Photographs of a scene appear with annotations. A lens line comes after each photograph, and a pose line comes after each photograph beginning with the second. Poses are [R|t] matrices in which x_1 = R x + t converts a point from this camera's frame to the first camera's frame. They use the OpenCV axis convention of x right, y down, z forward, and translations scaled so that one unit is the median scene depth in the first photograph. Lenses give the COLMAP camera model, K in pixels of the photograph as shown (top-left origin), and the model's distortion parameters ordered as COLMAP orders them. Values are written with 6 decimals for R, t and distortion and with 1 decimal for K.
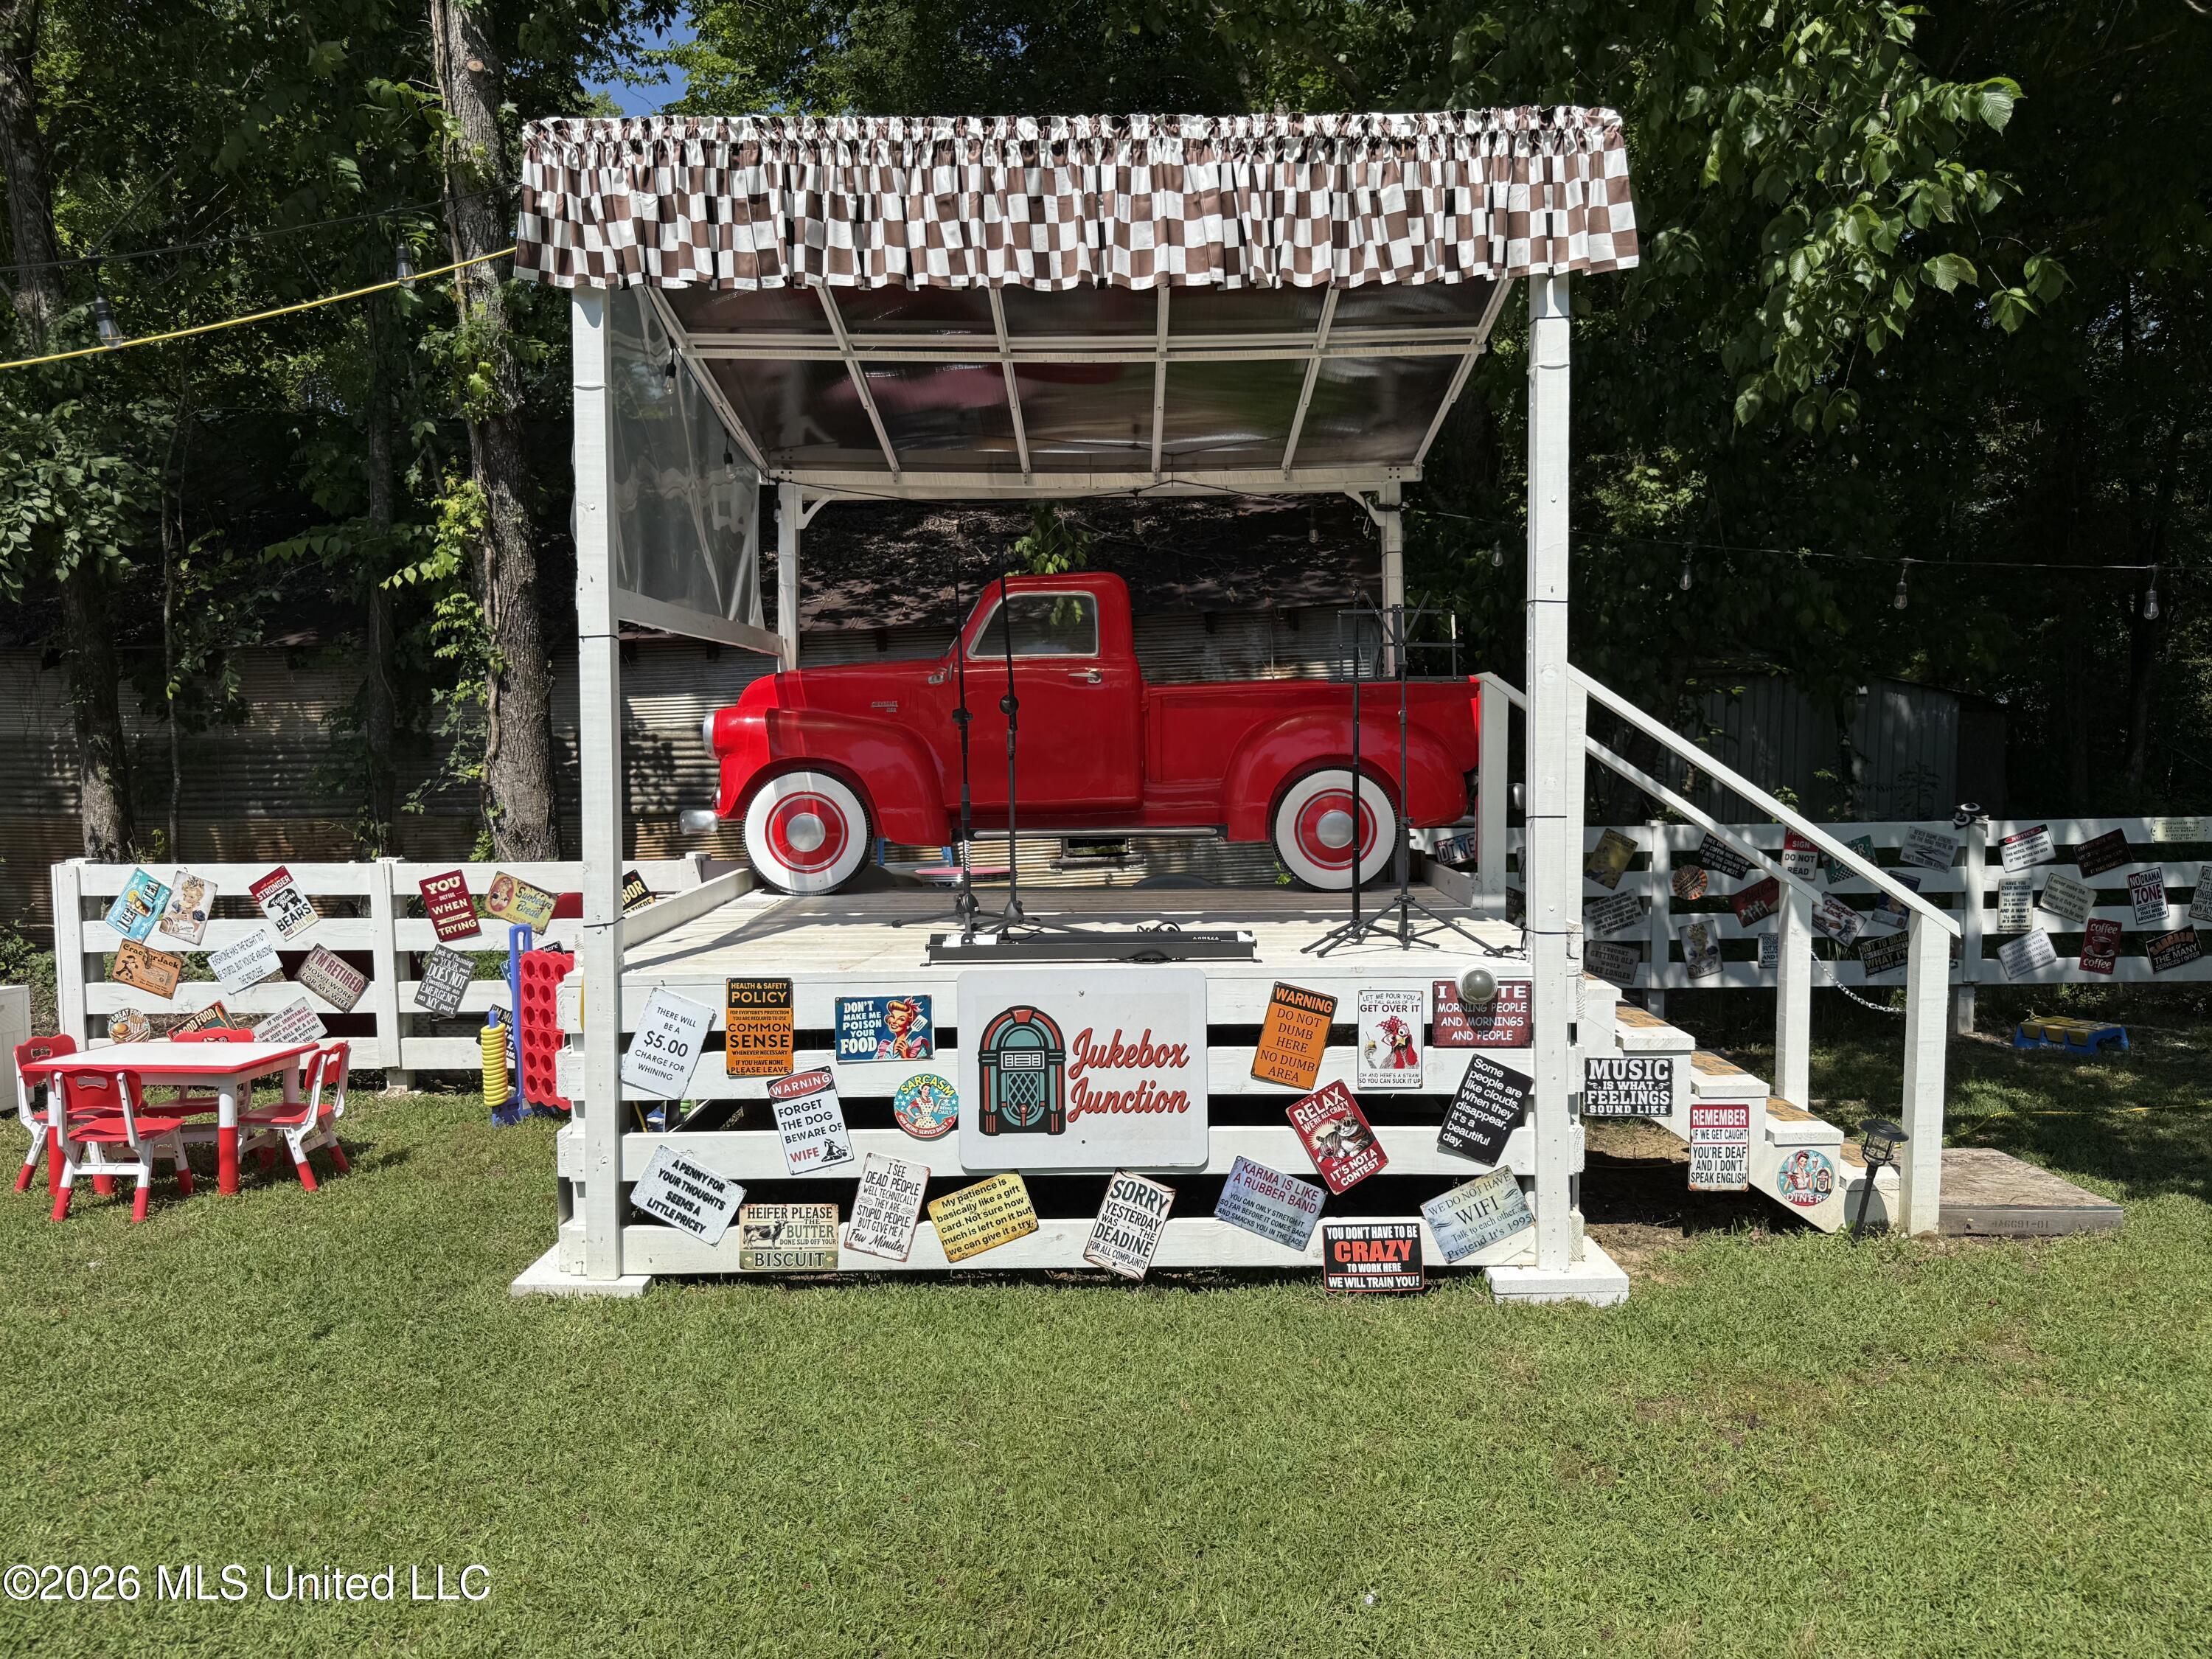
lens RADIAL K [[1574.8, 0, 1108.6], [0, 1574.8, 845.7], [0, 0, 1]] dist [0.020452, -0.003070]
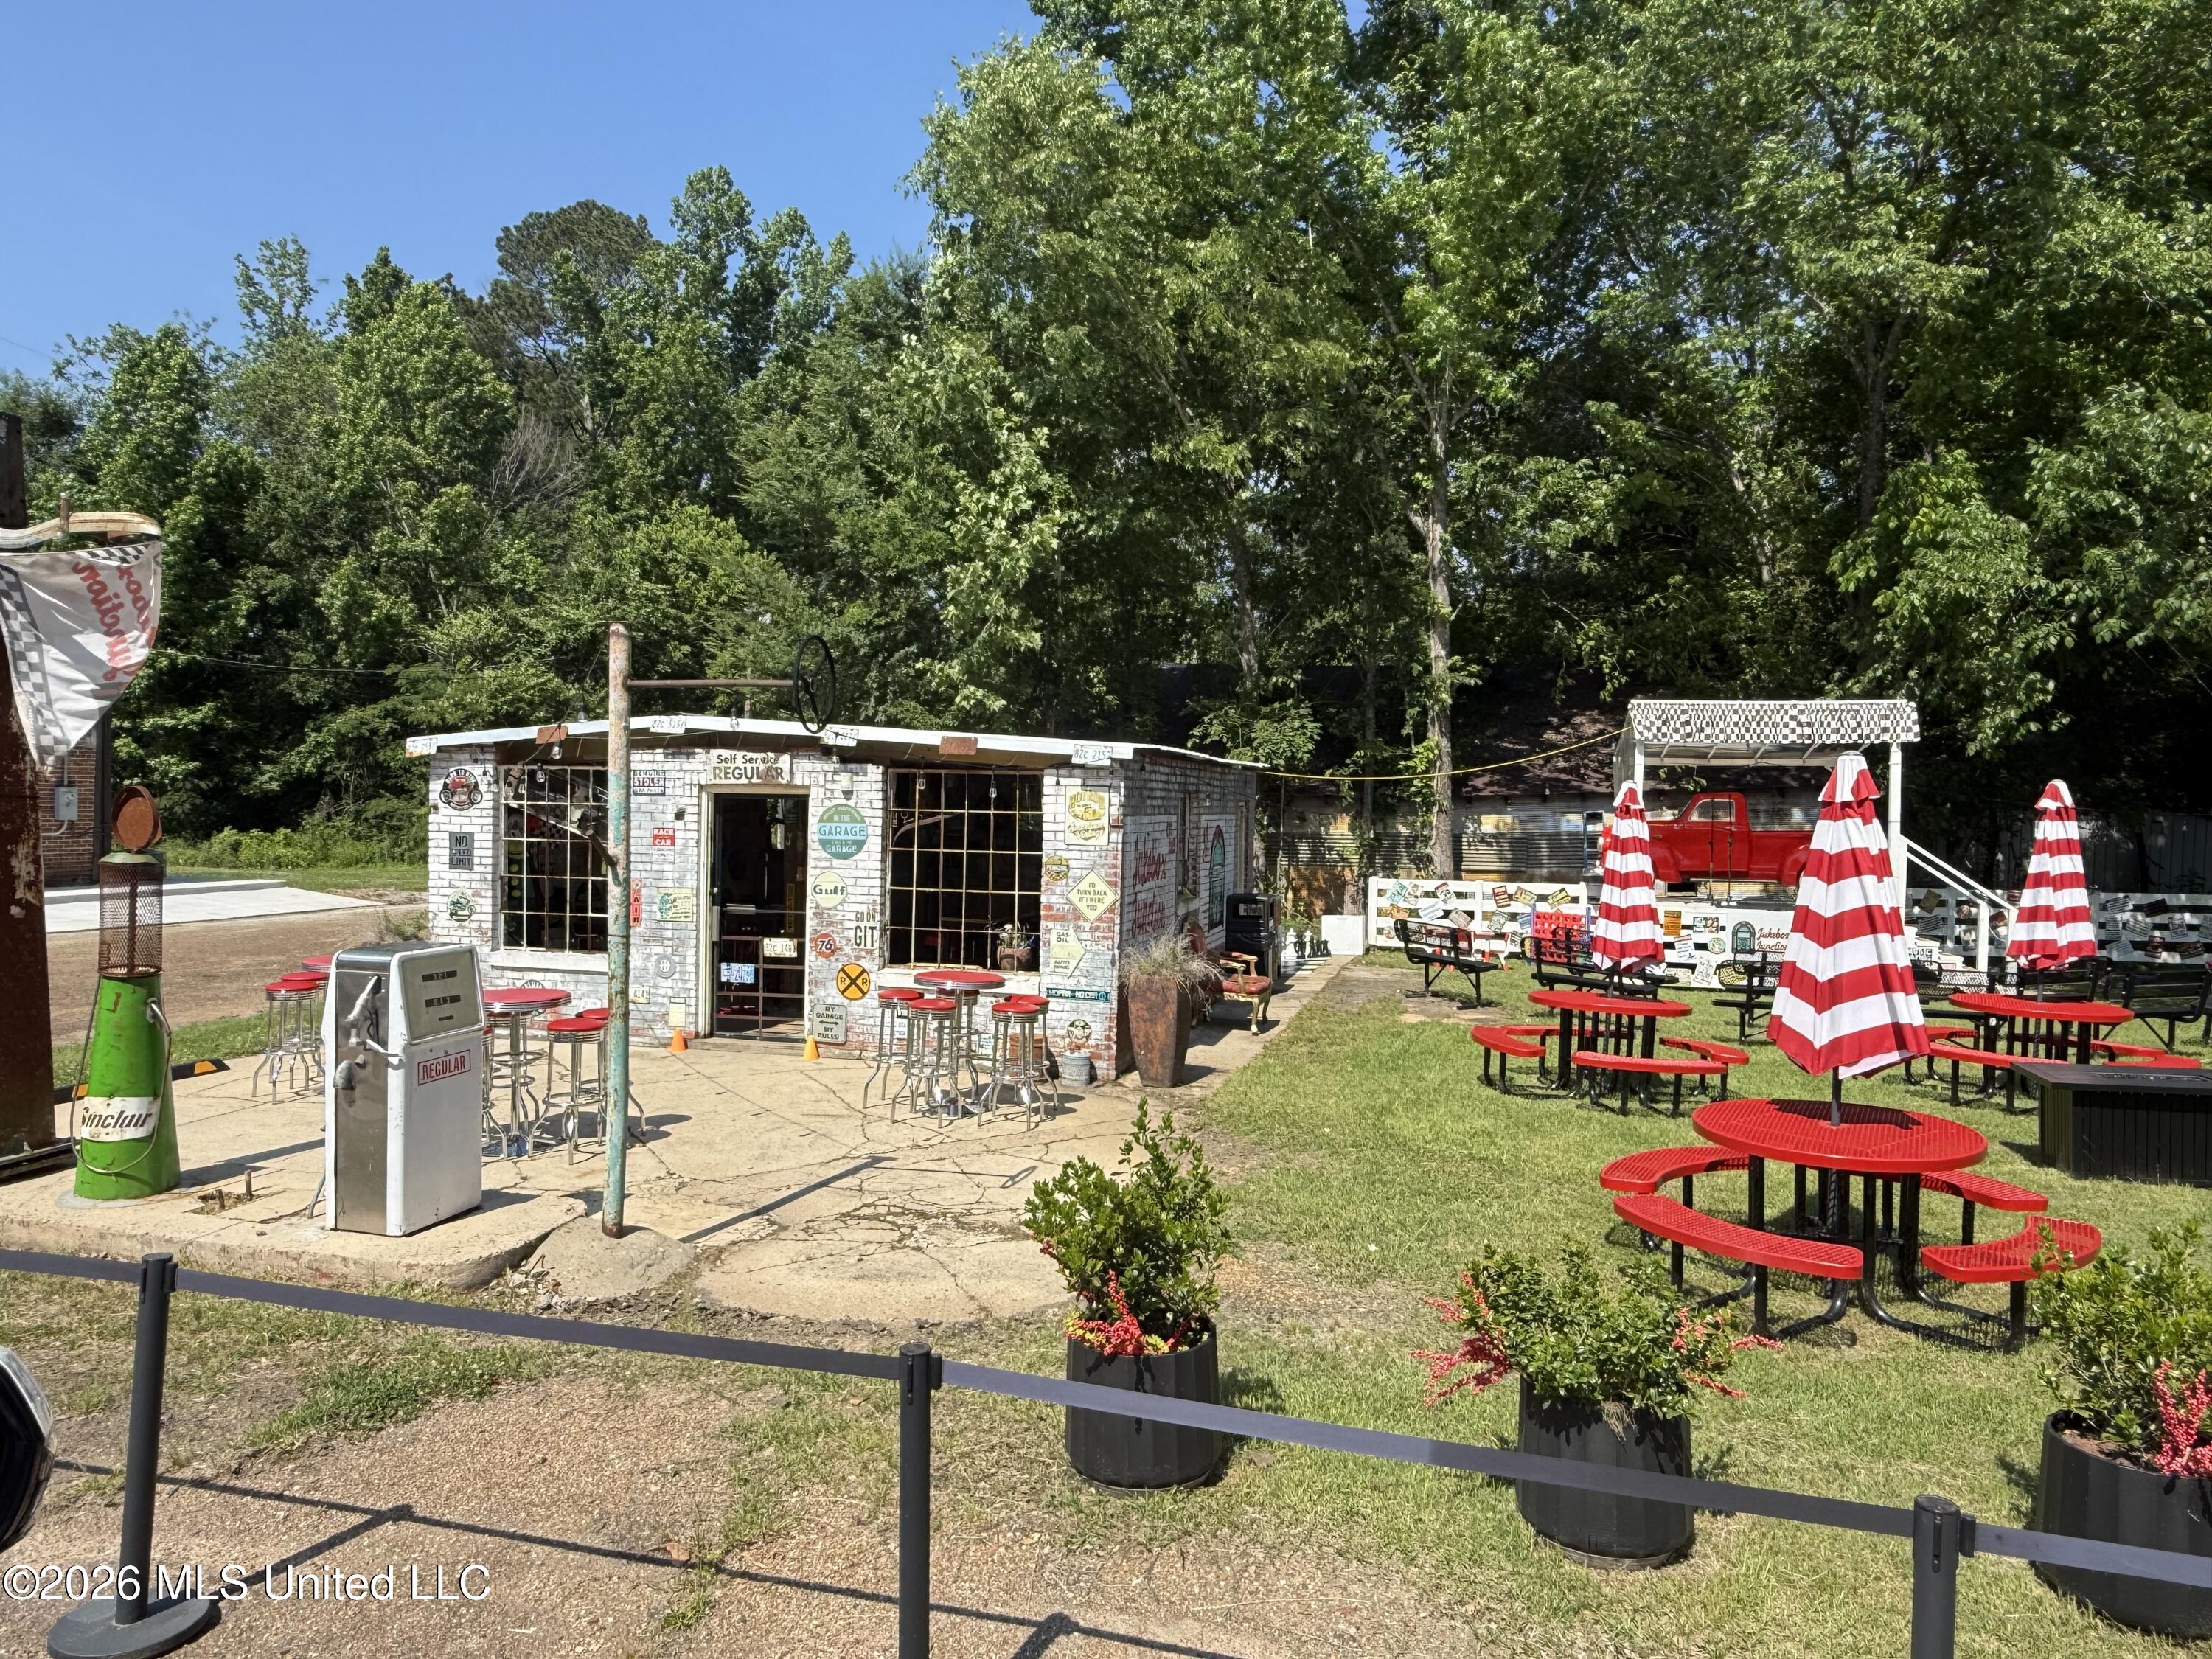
lens RADIAL K [[1449.5, 0, 1105.6], [0, 1449.5, 834.3], [0, 0, 1]] dist [-0.003266, 0.002341]
pose [[0.967056, 0.031144, -0.252653, -0.680830], [-0.044975, 0.997778, -0.049154, 0.134587], [0.250561, 0.058898, 0.966308, -2.859799]]
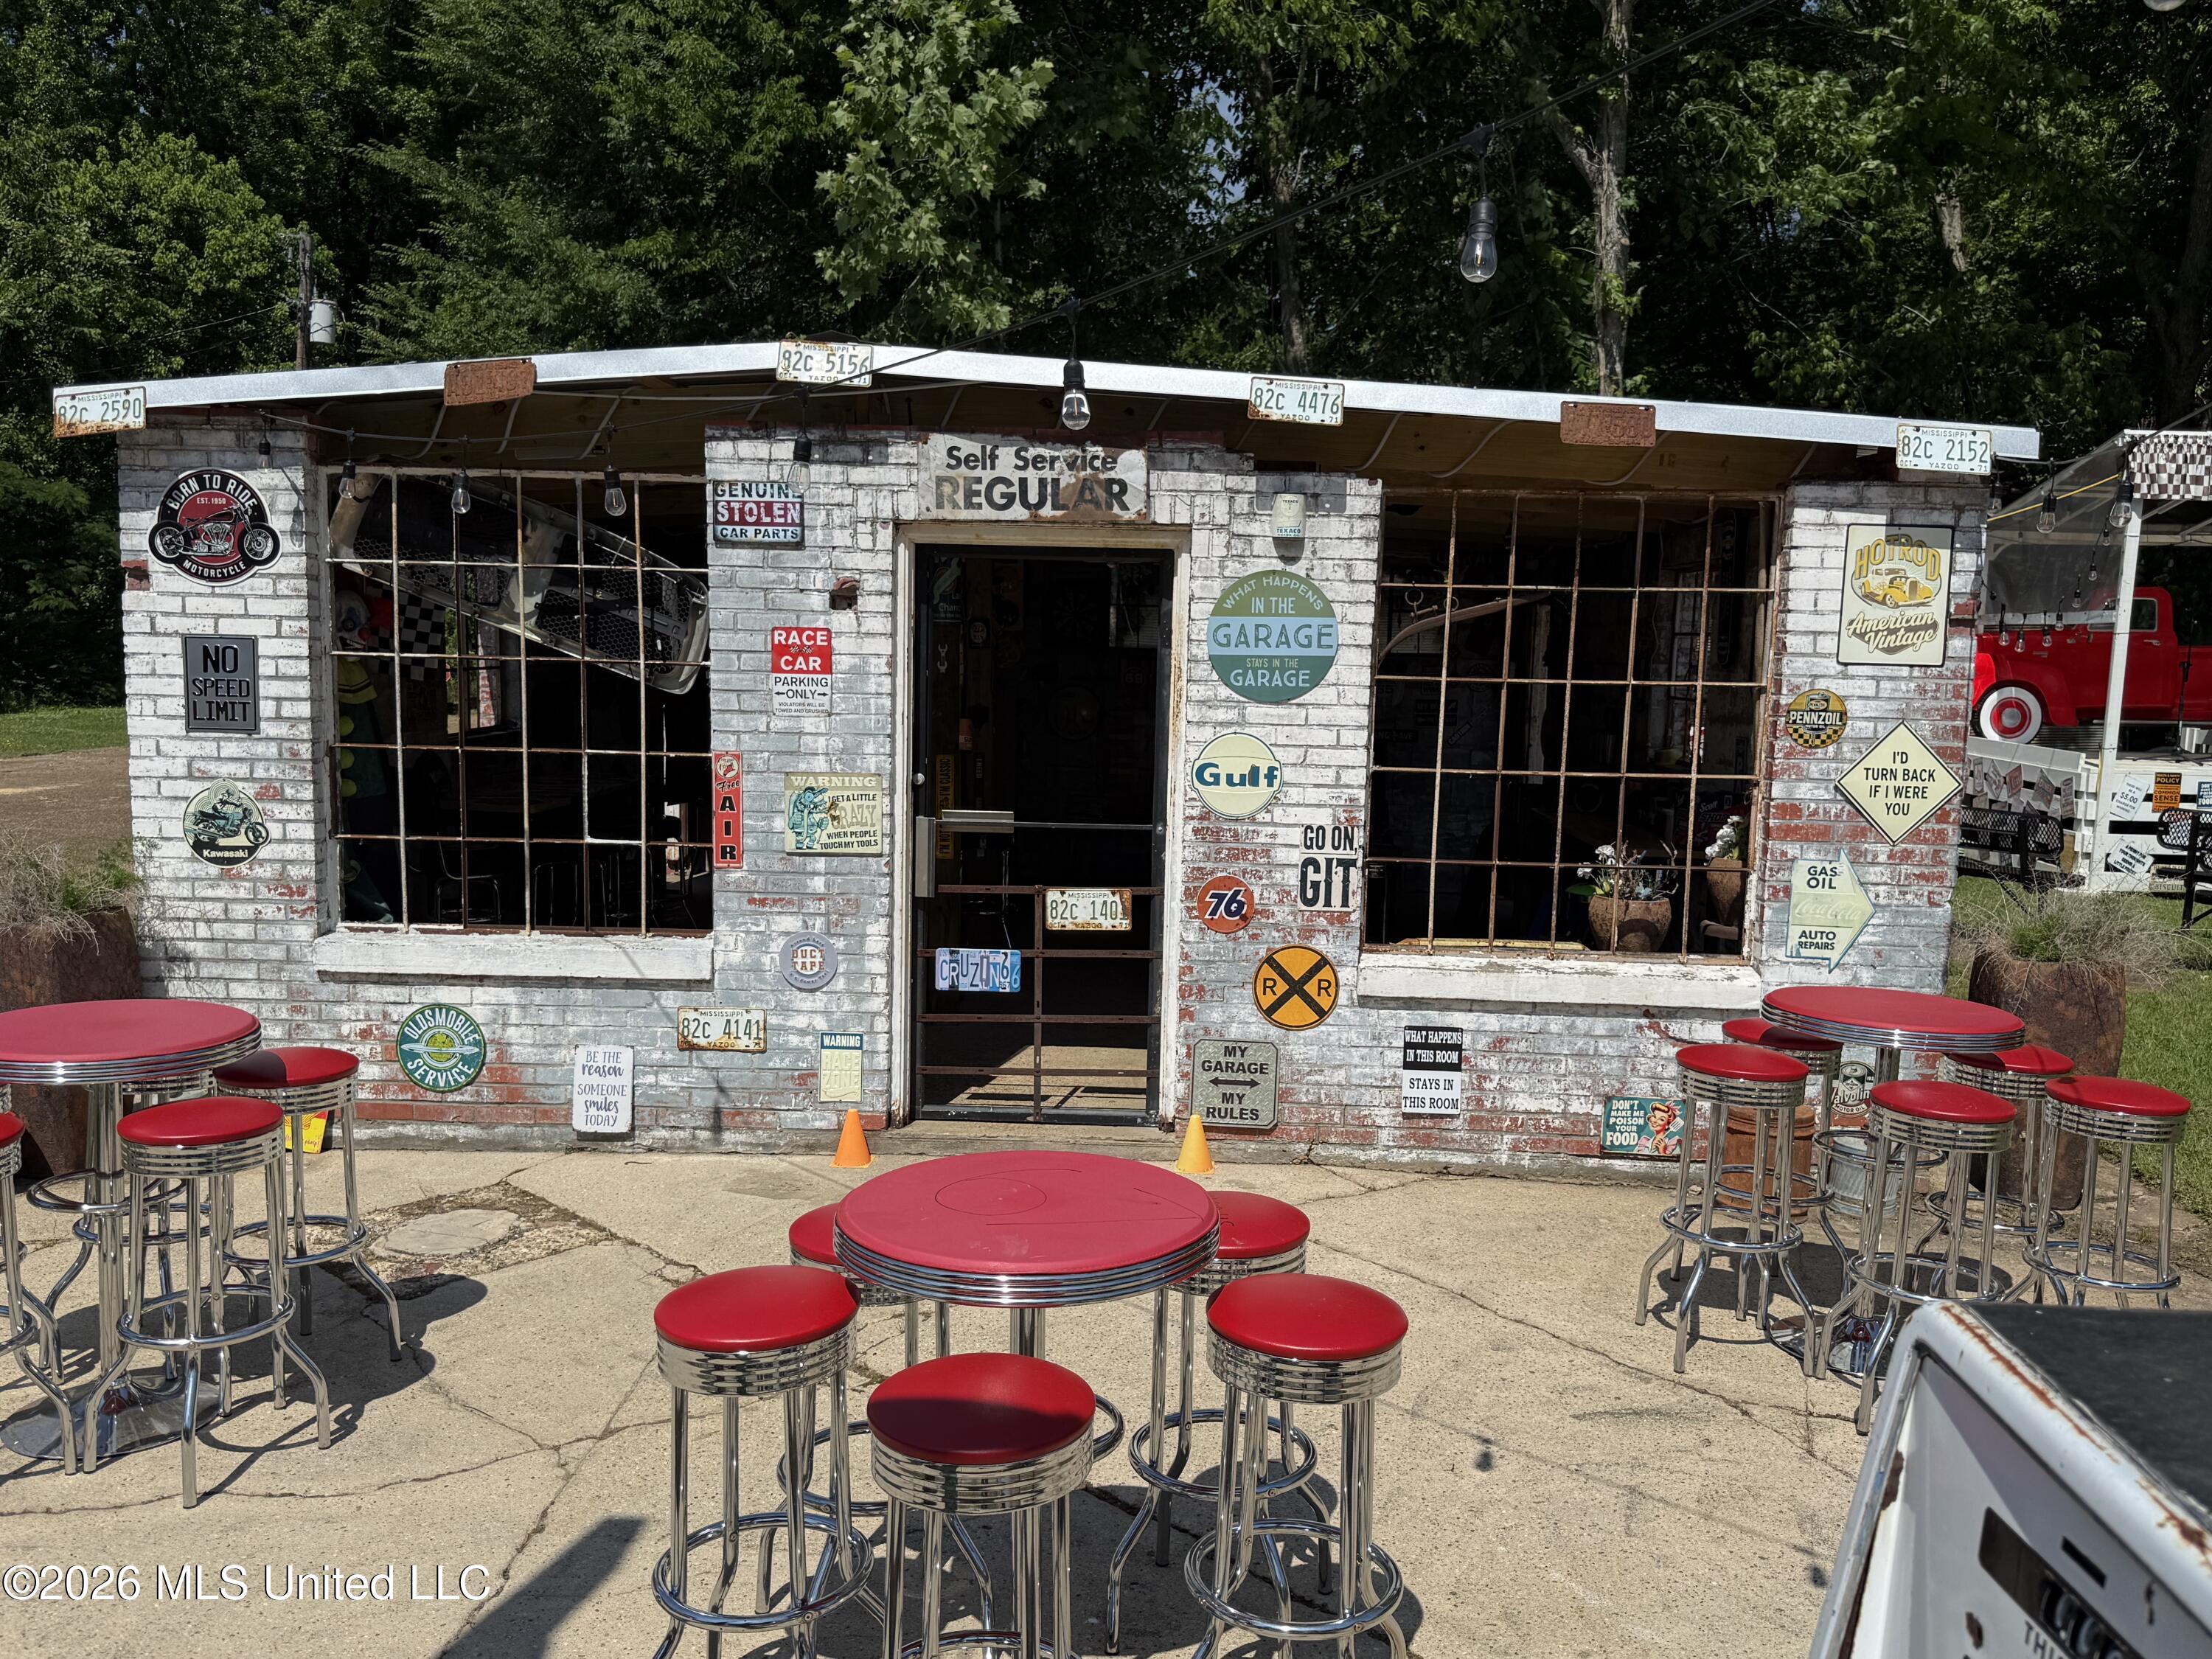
lens RADIAL K [[1759.4, 0, 1120.7], [0, 1759.4, 792.2], [0, 0, 1]] dist [0.063980, -0.030732]
pose [[0.999149, 0.032353, -0.025602, -1.781191], [-0.031532, 0.998994, 0.031879, 0.104232], [0.026607, -0.031044, 0.999164, -1.880983]]
